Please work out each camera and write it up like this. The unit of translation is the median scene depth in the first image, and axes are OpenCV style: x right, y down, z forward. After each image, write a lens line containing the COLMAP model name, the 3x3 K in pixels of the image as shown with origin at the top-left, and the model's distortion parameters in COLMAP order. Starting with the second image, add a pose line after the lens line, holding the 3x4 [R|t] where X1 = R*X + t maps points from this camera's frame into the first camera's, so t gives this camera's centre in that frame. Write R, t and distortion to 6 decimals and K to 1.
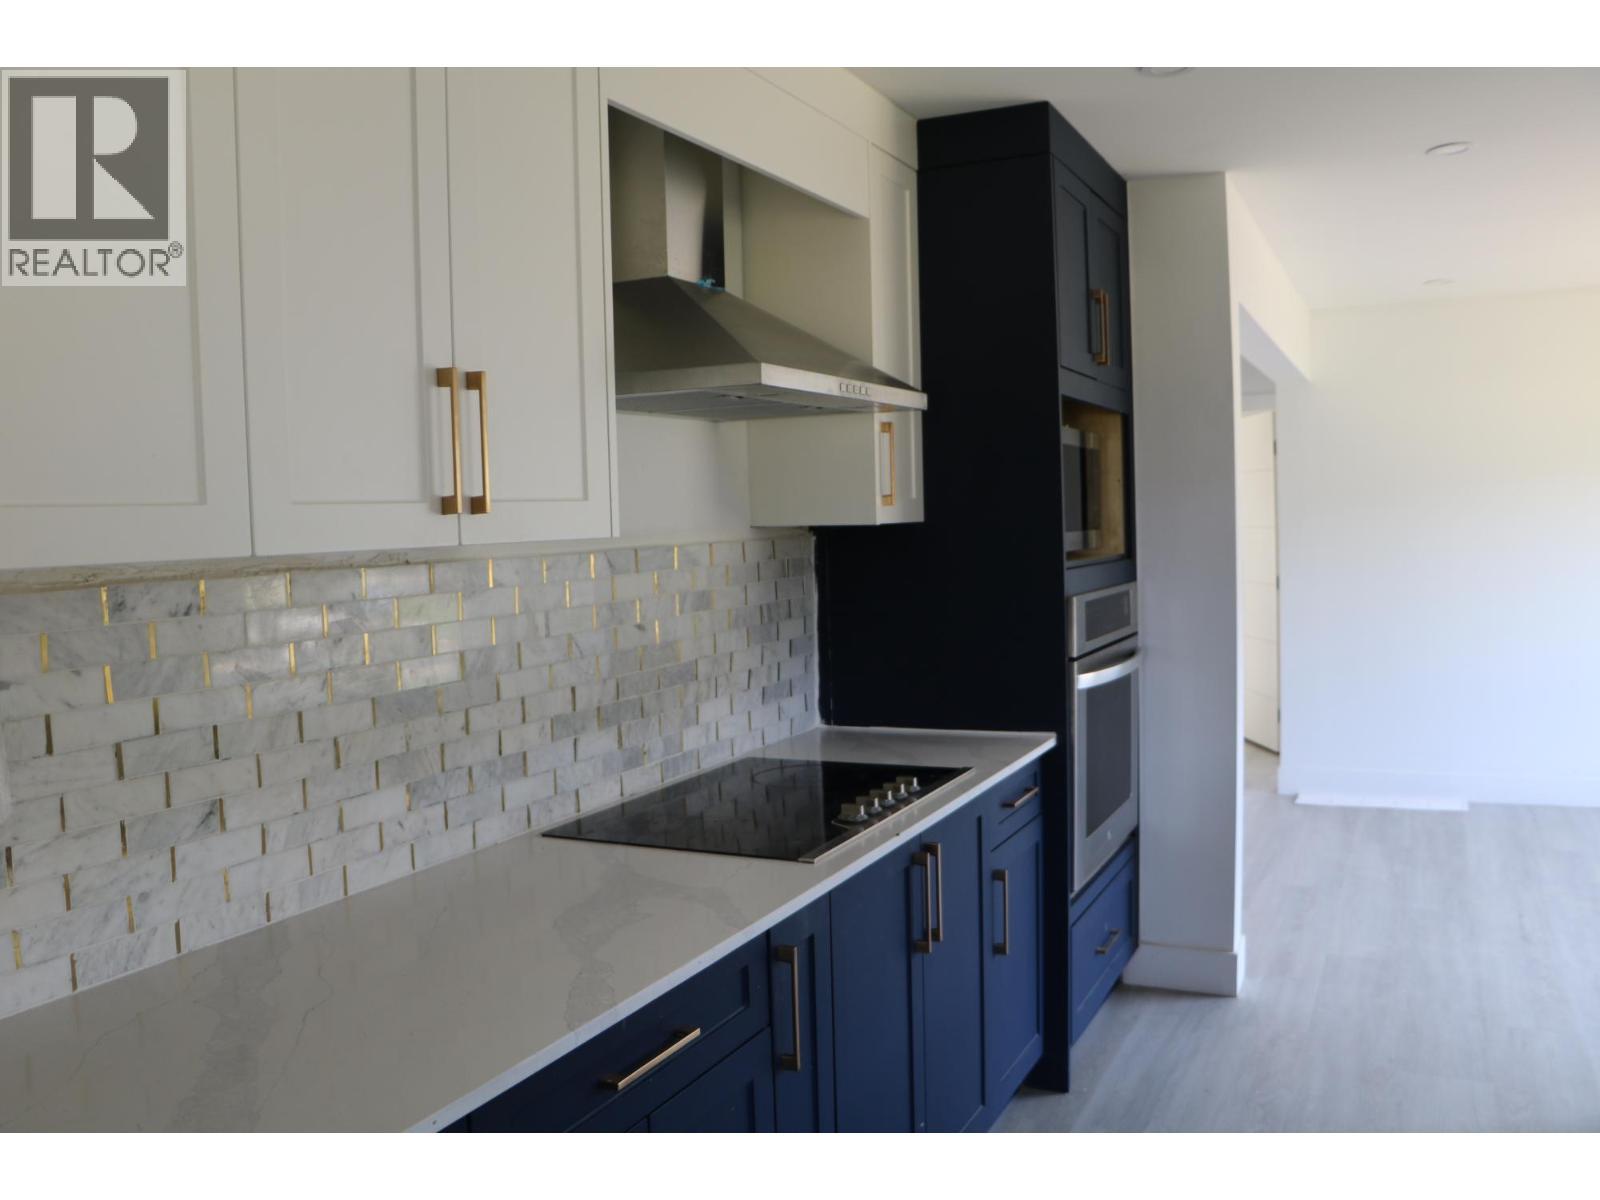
lens RADIAL K [[1330.3, 0, 828.8], [0, 1330.3, 600.5], [0, 0, 1]] dist [-0.193185, 0.173296]
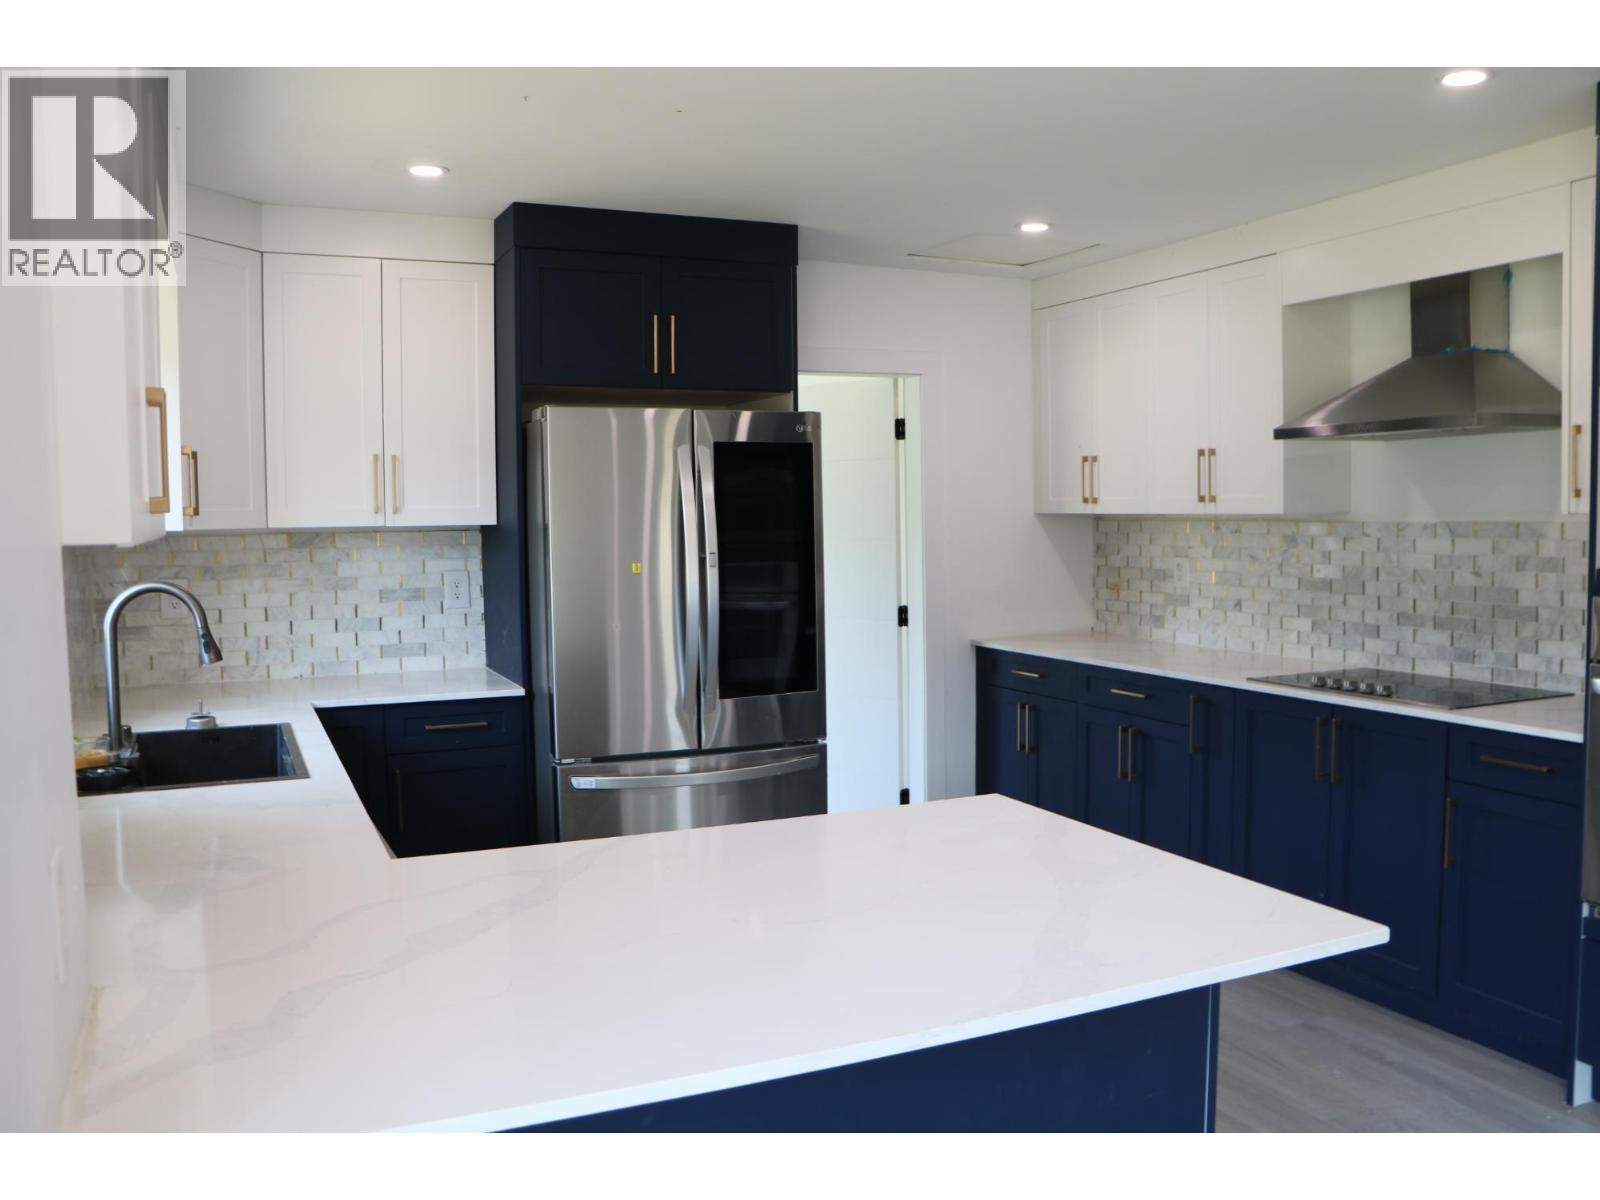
lens RADIAL K [[1330.3, 0, 828.8], [0, 1330.3, 600.5], [0, 0, 1]] dist [-0.193185, 0.173296]
pose [[-0.639060, 0.088441, -0.764055, 1.646457], [-0.017238, 0.991471, 0.129183, -0.142745], [0.768963, 0.095727, -0.632085, 1.522316]]
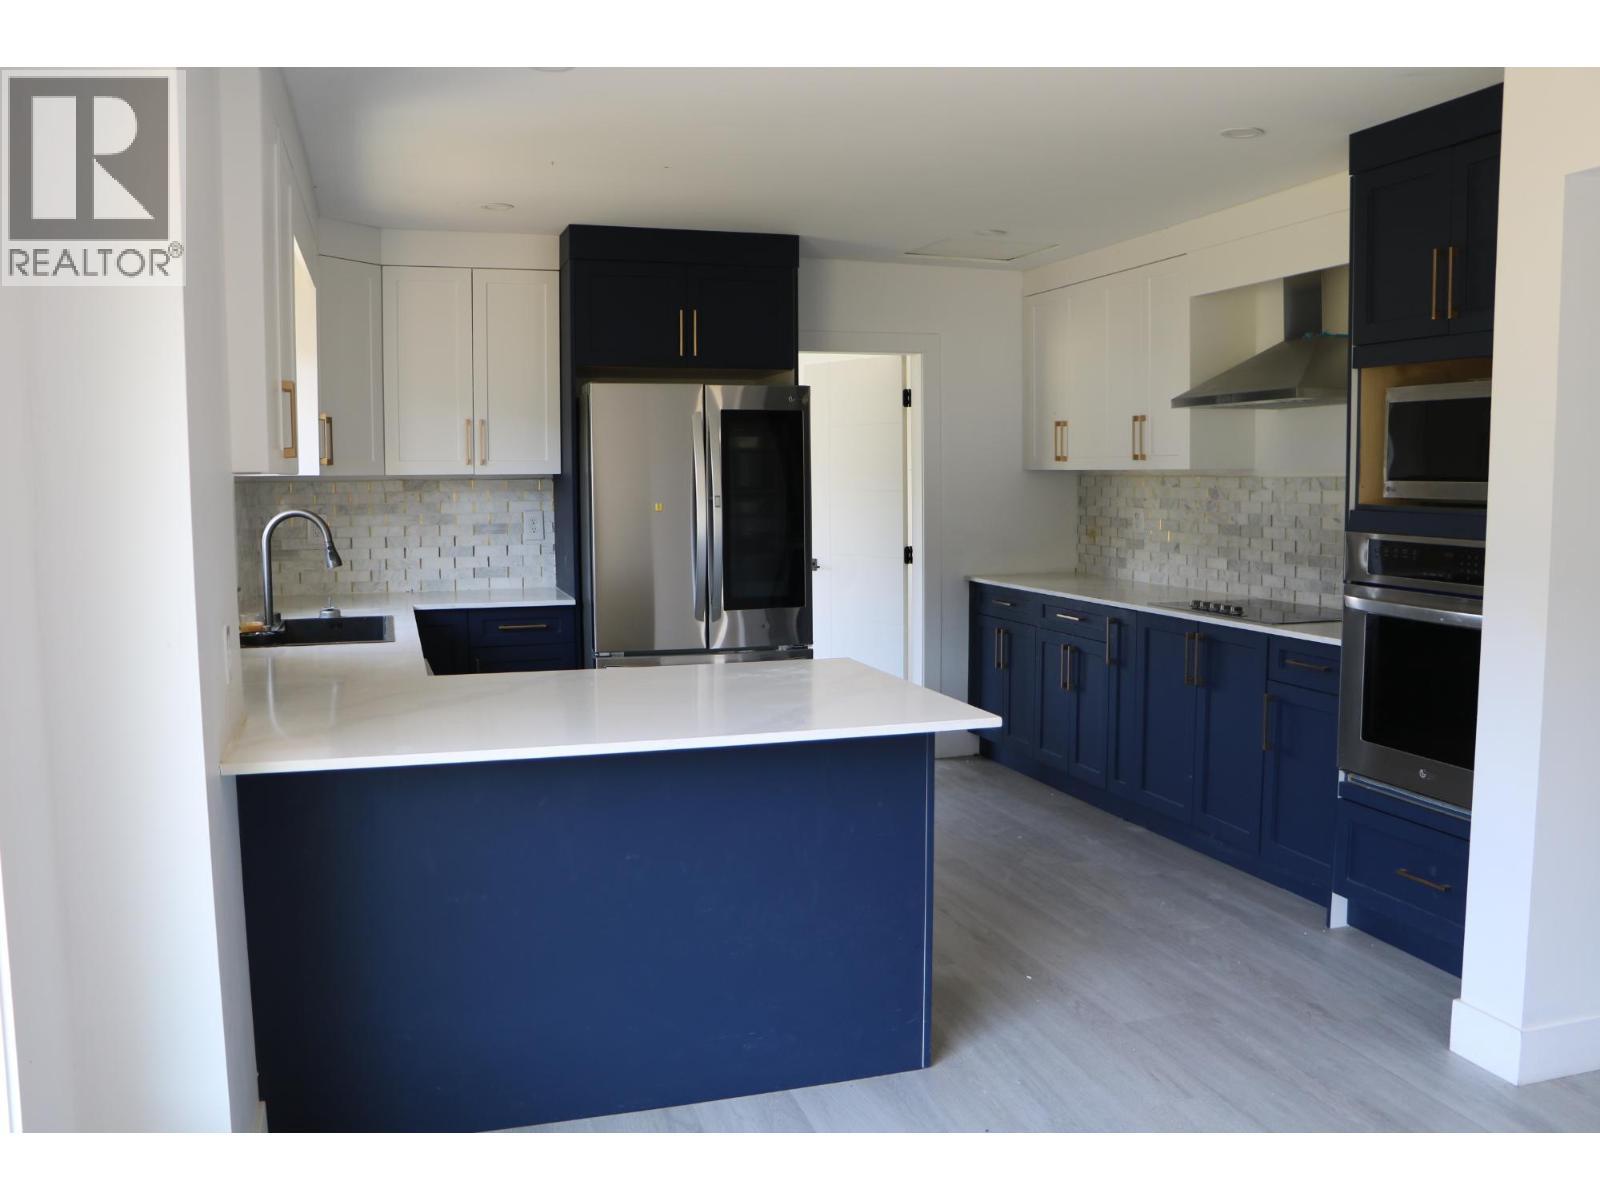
lens RADIAL K [[1330.3, 0, 828.8], [0, 1330.3, 600.5], [0, 0, 1]] dist [-0.193185, 0.173296]
pose [[-0.724113, 0.097269, -0.682788, 1.814740], [-0.016885, 0.987208, 0.158543, -0.161033], [0.689475, 0.126332, -0.713207, 2.030405]]
